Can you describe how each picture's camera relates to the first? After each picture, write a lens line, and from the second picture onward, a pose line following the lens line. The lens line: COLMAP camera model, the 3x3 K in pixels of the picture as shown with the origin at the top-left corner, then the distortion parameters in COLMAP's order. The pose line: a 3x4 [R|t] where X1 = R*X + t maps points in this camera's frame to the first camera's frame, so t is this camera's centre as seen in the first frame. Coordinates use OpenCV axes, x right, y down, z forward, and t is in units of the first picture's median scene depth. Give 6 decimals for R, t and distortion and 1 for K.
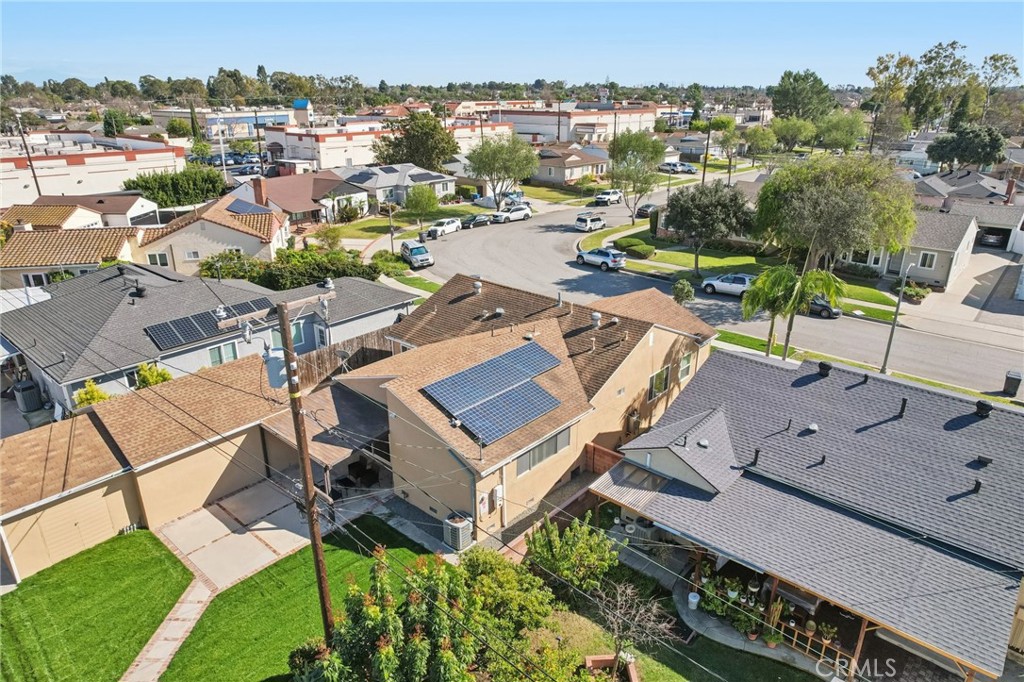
lens RADIAL K [[642.8, 0, 512.0], [0, 642.8, 341.0], [0, 0, 1]] dist [-0.075138, 0.065715]
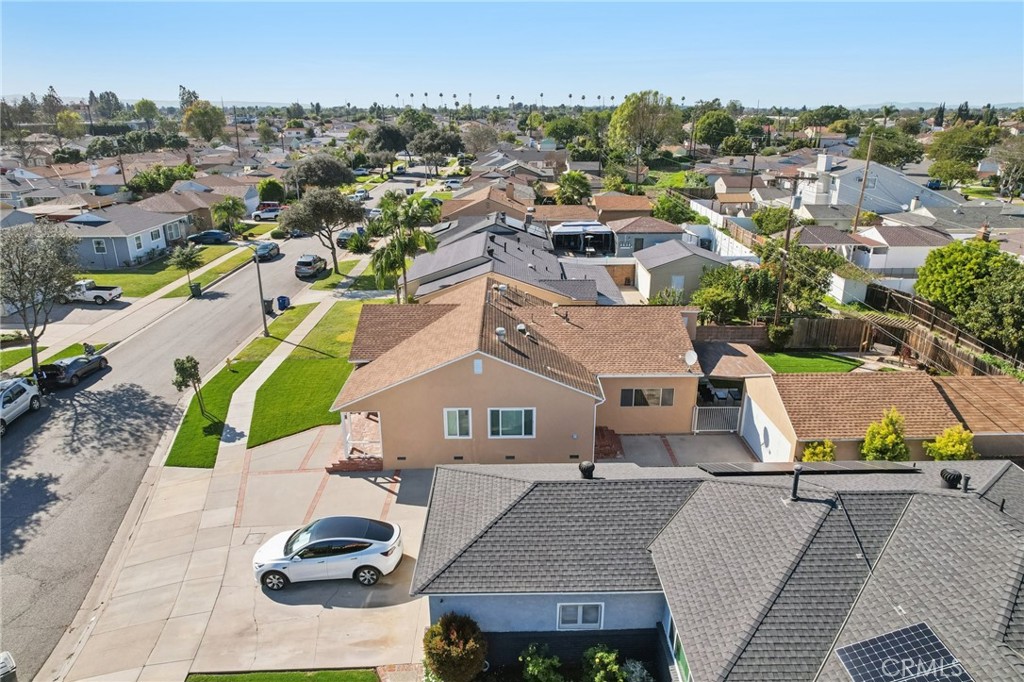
lens RADIAL K [[663.7, 0, 515.6], [0, 663.7, 340.9], [0, 0, 1]] dist [-0.081170, 0.072823]
pose [[-0.670686, -0.242079, 0.701127, -0.388355], [0.274010, 0.797522, 0.537474, -0.307738], [-0.689275, 0.552592, -0.468554, 0.802153]]
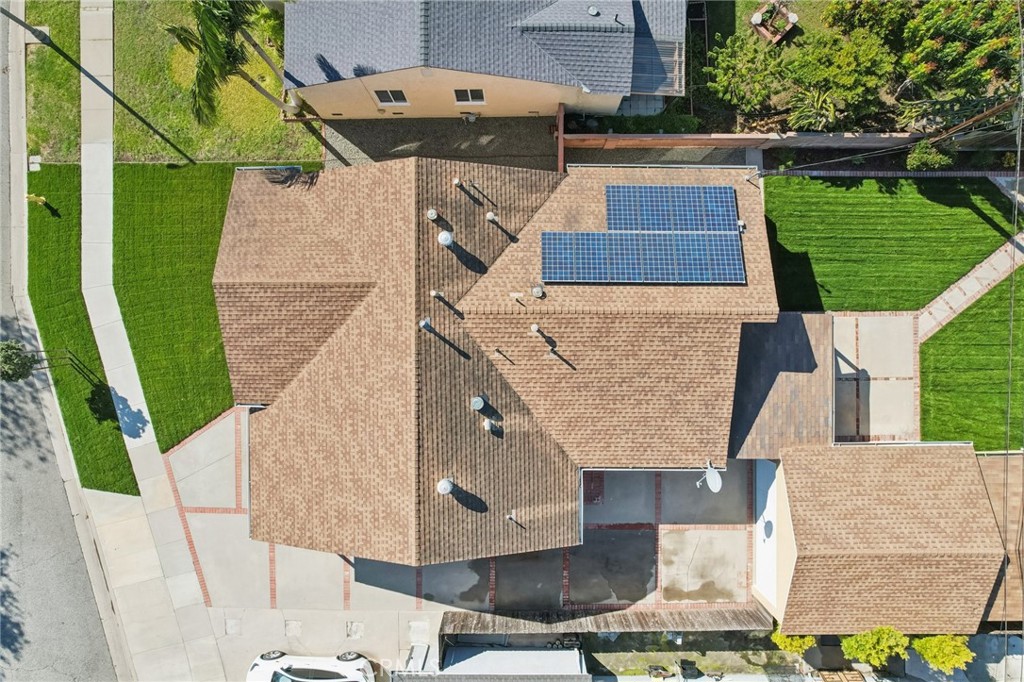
lens RADIAL K [[642.8, 0, 512.0], [0, 642.8, 341.0], [0, 0, 1]] dist [-0.075138, 0.065715]
pose [[-0.666908, -0.745083, 0.009173, -0.000804], [0.282784, -0.241687, 0.928235, -0.326549], [-0.689396, 0.621642, 0.371881, 0.380766]]
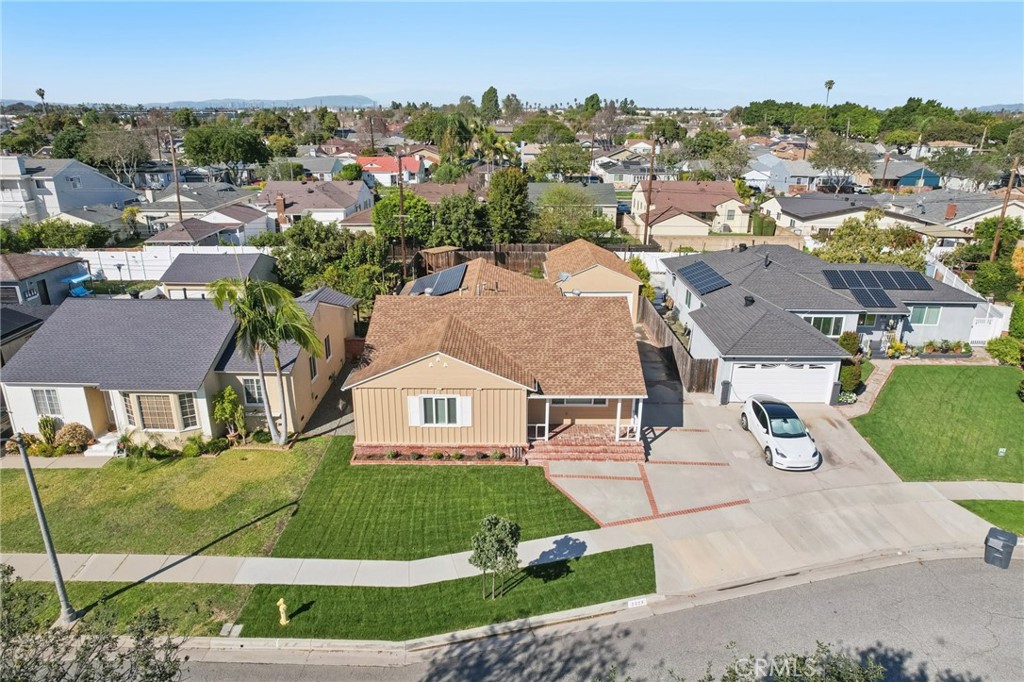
lens RADIAL K [[663.4, 0, 505.7], [0, 663.4, 337.3], [0, 0, 1]] dist [-0.078669, 0.074173]
pose [[-0.754935, 0.213989, -0.619905, 0.380350], [-0.241296, 0.788316, 0.565980, -0.329938], [0.609794, 0.576859, -0.543493, 0.871981]]
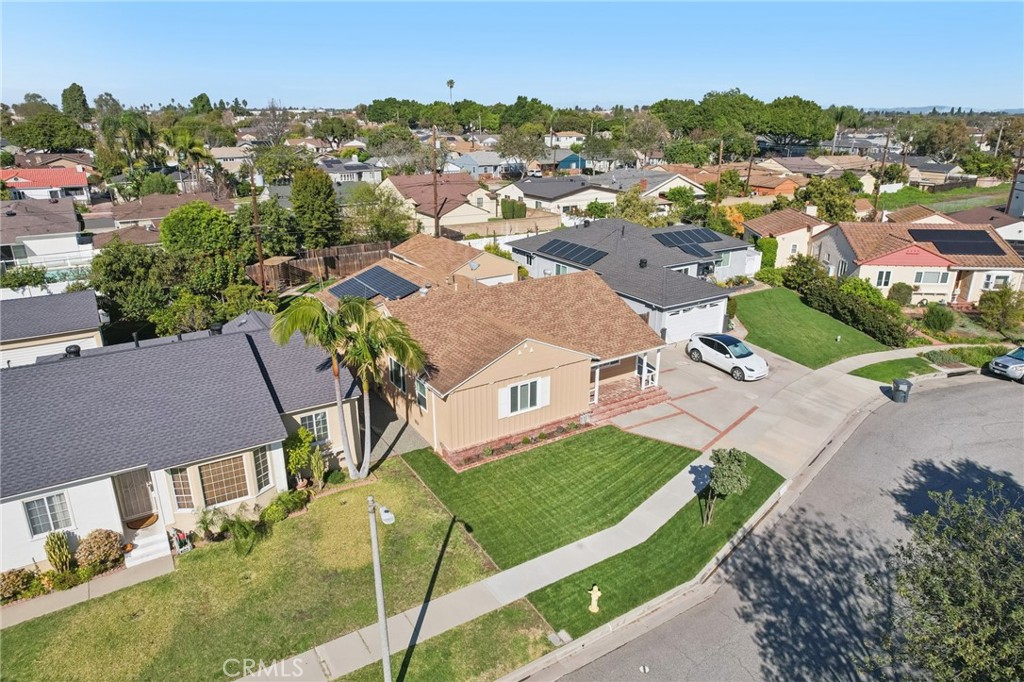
lens RADIAL K [[663.7, 0, 515.6], [0, 663.7, 340.9], [0, 0, 1]] dist [-0.081170, 0.072823]
pose [[-0.265568, 0.319431, -0.909636, 0.565658], [-0.355882, 0.844399, 0.400422, -0.234912], [0.896003, 0.430063, -0.110566, 0.644548]]
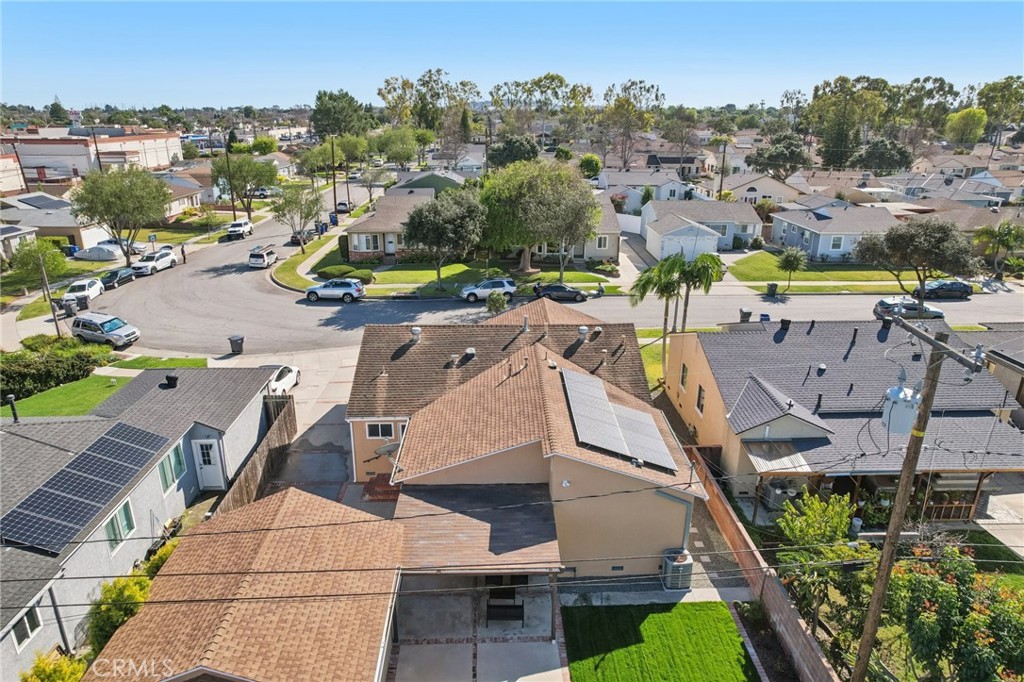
lens RADIAL K [[653.0, 0, 506.6], [0, 653.0, 343.2], [0, 0, 1]] dist [-0.085014, 0.067330]
pose [[0.733876, -0.226205, 0.640513, -0.300563], [0.245605, 0.967494, 0.060278, -0.053572], [-0.633327, 0.113077, 0.765578, 0.150083]]
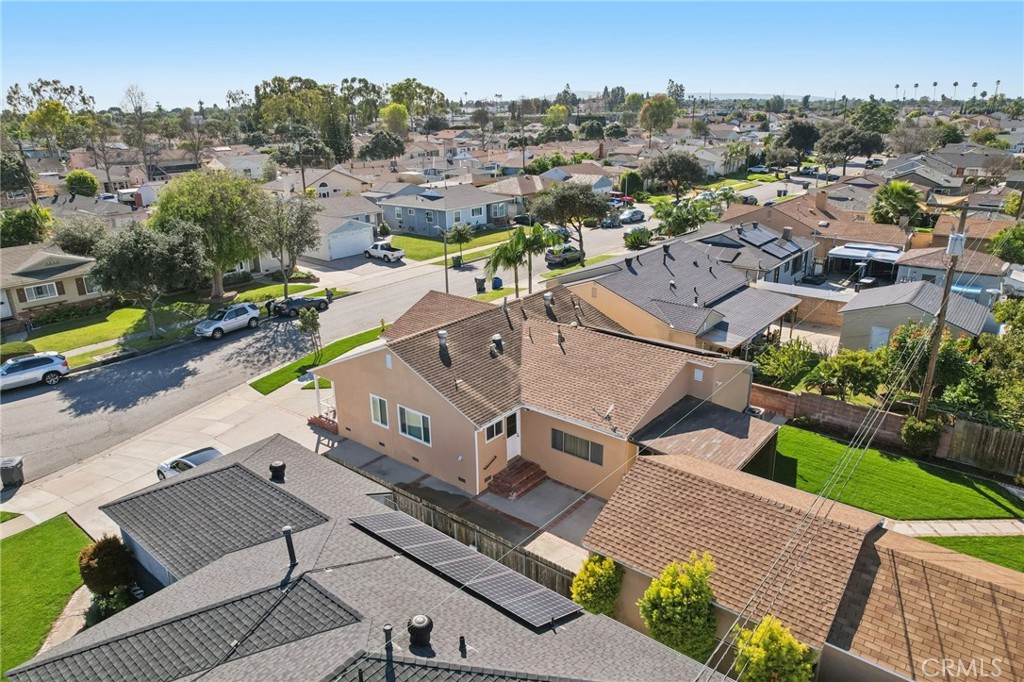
lens RADIAL K [[663.7, 0, 515.6], [0, 663.7, 340.9], [0, 0, 1]] dist [-0.081170, 0.072823]
pose [[-0.039172, -0.331214, 0.942742, -0.497672], [0.380687, 0.867367, 0.320550, -0.182553], [-0.923874, 0.371447, 0.092113, 0.479746]]
